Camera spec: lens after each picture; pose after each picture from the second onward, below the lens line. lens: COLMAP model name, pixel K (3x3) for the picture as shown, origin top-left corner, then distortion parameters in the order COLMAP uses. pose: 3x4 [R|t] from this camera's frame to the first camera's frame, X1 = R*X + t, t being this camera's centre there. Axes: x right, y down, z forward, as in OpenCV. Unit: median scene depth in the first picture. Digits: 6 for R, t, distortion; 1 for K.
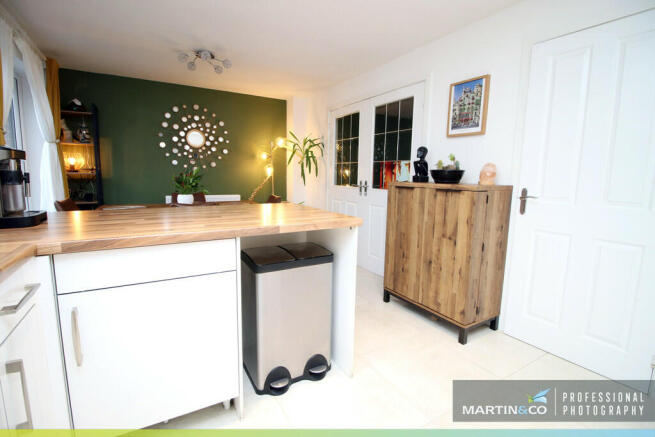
lens RADIAL K [[300.7, 0, 325.1], [0, 300.7, 215.4], [0, 0, 1]] dist [-0.007791, -0.009853]
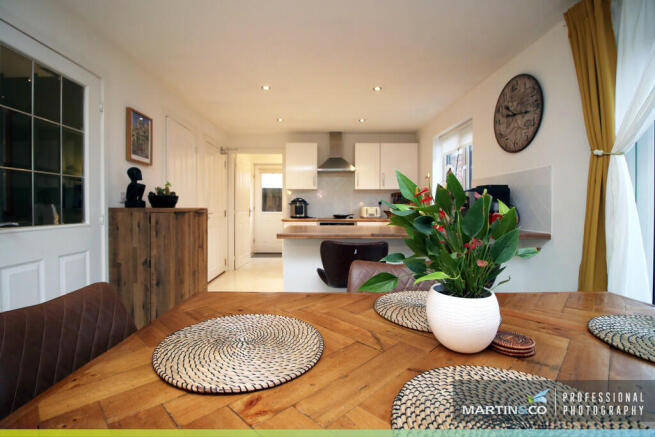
lens RADIAL K [[300.7, 0, 326.1], [0, 300.7, 213.8], [0, 0, 1]] dist [-0.007791, -0.009853]
pose [[-0.874155, -0.031042, 0.484655, -0.373402], [0.049794, 0.986967, 0.153026, -0.128250], [-0.483088, 0.157901, -0.861216, 0.955052]]
